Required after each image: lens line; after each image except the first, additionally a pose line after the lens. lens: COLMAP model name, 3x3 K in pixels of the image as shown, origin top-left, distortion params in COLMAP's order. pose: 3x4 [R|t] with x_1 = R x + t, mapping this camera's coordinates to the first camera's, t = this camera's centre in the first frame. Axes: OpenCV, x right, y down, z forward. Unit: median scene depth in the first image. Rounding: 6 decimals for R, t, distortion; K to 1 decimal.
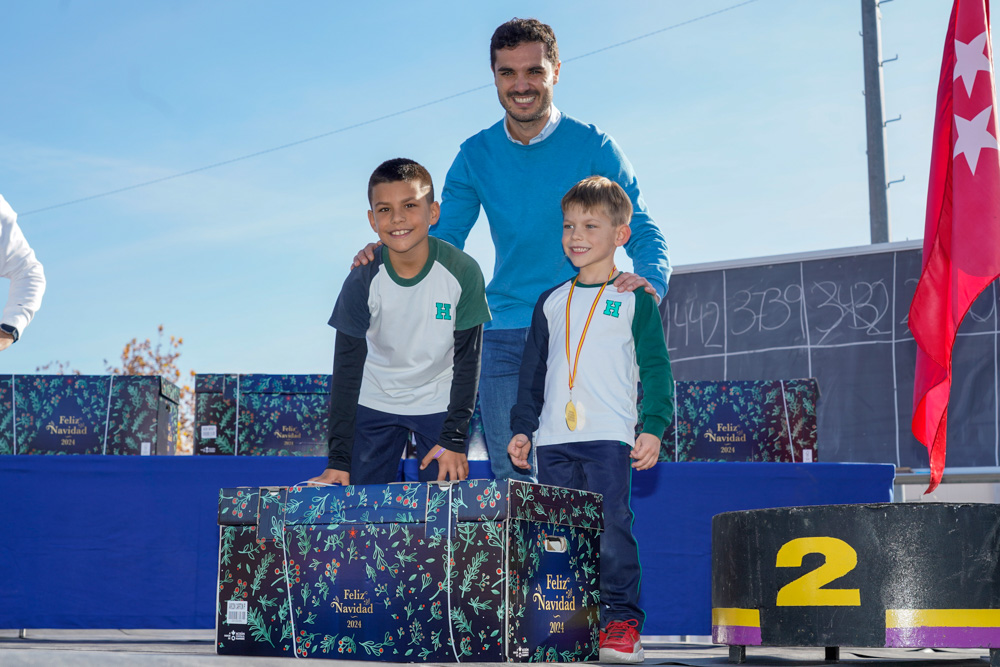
lens RADIAL K [[1558.8, 0, 500.0], [0, 1558.8, 333.5], [0, 0, 1]] dist [0.006637, -0.087072]
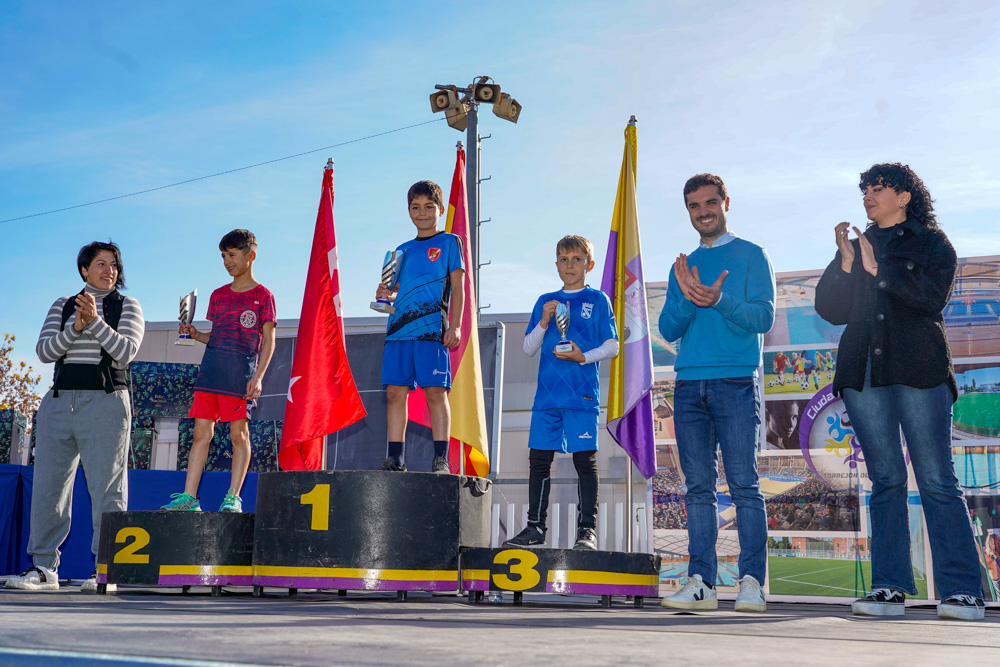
lens RADIAL K [[1245.4, 0, 495.6], [0, 1245.4, 282.9], [0, 0, 1]] dist [0.020451, -0.001190]
pose [[0.986956, 0.044004, 0.154860, 0.198944], [-0.036822, 0.998122, -0.048946, -0.056723], [-0.156723, 0.042605, 0.986723, -0.308248]]
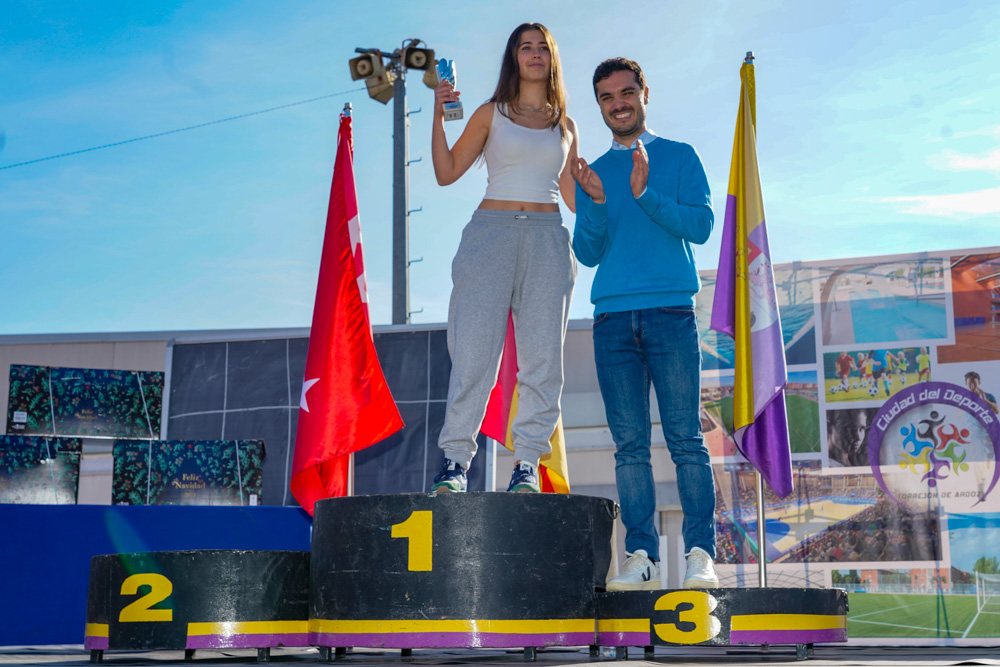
lens RADIAL K [[1407.7, 0, 548.2], [0, 1407.7, 307.8], [0, 0, 1]] dist [0.010451, 0.031773]
pose [[0.956395, 0.042895, 0.288909, 0.085928], [-0.031158, 0.998496, -0.045104, -0.034576], [-0.290410, 0.034135, 0.956293, -0.186529]]
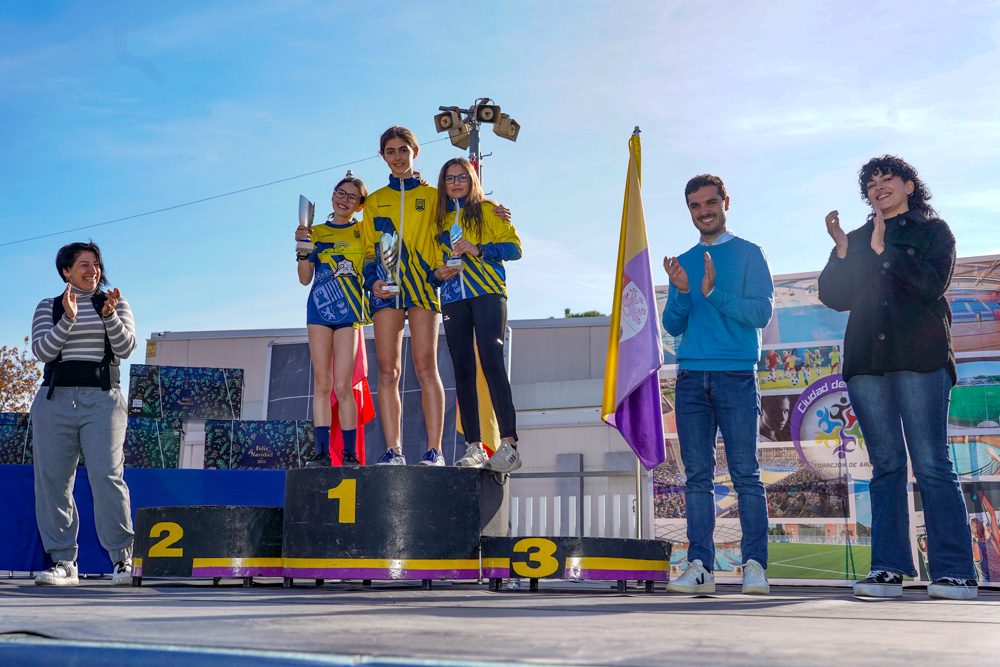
lens RADIAL K [[1155.9, 0, 509.8], [0, 1155.9, 284.4], [0, 0, 1]] dist [0.022242, -0.016287]
pose [[0.984895, 0.034477, 0.169683, 0.189601], [-0.025133, 0.998063, -0.056907, -0.051879], [-0.171316, 0.051783, 0.983854, -0.287291]]
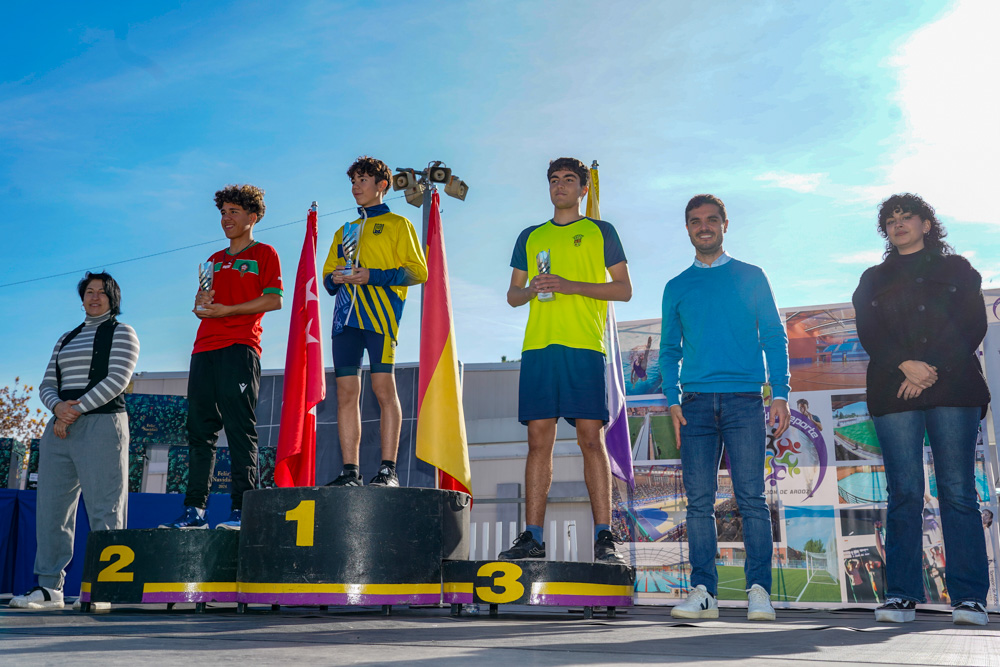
lens RADIAL K [[1002.2, 0, 504.2], [0, 1002.2, 291.3], [0, 0, 1]] dist [0.030103, -0.025861]
pose [[0.974177, 0.056677, 0.218556, 0.192967], [-0.034501, 0.993980, -0.103984, -0.036634], [-0.223134, 0.093759, 0.970268, -0.187284]]
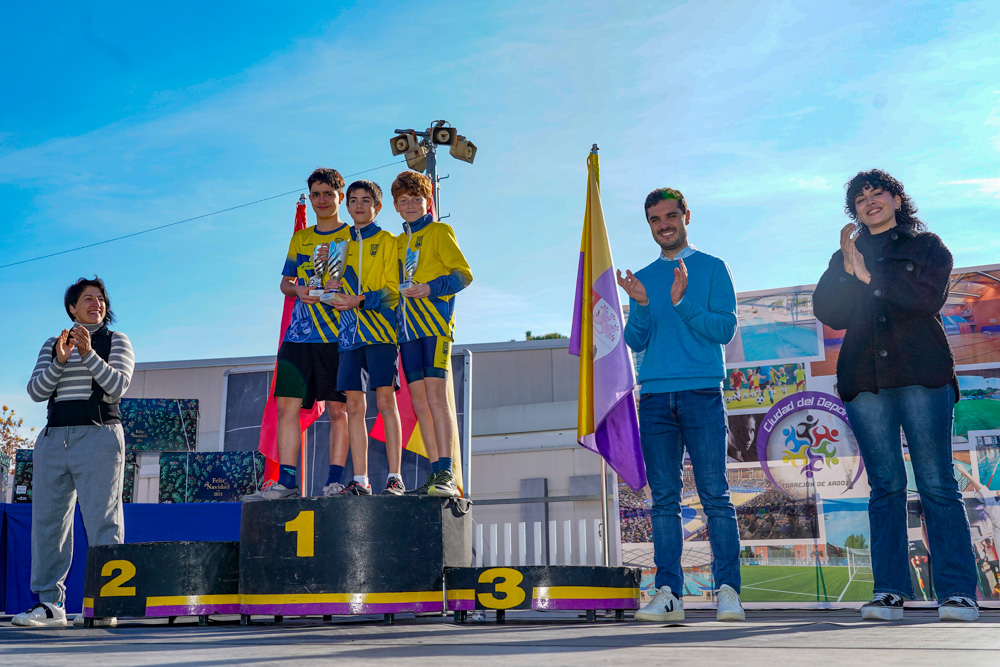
lens RADIAL K [[1164.4, 0, 489.0], [0, 1164.4, 278.6], [0, 0, 1]] dist [0.018025, 0.000925]
pose [[0.982464, 0.019906, 0.185384, 0.192287], [-0.004657, 0.996594, -0.082329, -0.051807], [-0.186392, 0.080022, 0.979211, -0.276287]]
